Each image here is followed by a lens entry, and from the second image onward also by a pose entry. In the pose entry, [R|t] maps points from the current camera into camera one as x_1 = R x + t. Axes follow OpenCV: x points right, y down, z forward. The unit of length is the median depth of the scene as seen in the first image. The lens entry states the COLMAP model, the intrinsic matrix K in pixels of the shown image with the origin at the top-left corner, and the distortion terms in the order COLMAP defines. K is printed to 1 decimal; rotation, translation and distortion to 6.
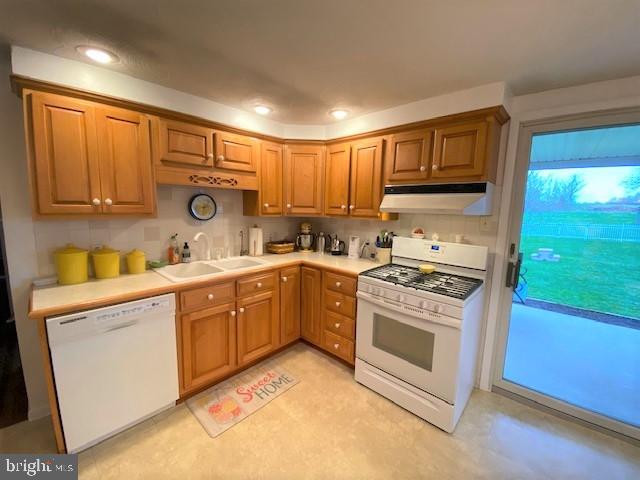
lens RADIAL K [[260.9, 0, 318.5], [0, 260.9, 239.5], [0, 0, 1]] dist [0.013677, -0.000267]
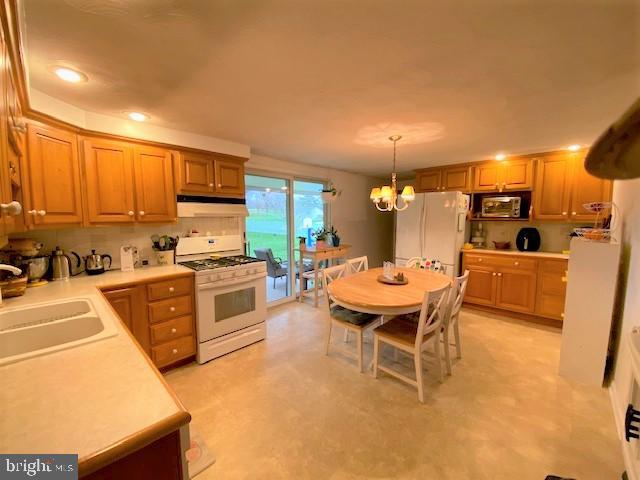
lens RADIAL K [[260.9, 0, 318.2], [0, 260.9, 237.8], [0, 0, 1]] dist [0.013677, -0.000267]
pose [[0.011405, -0.107969, 0.994089, -0.931777], [0.131816, 0.985640, 0.105539, -0.059246], [-0.991209, 0.129833, 0.025473, 0.391989]]
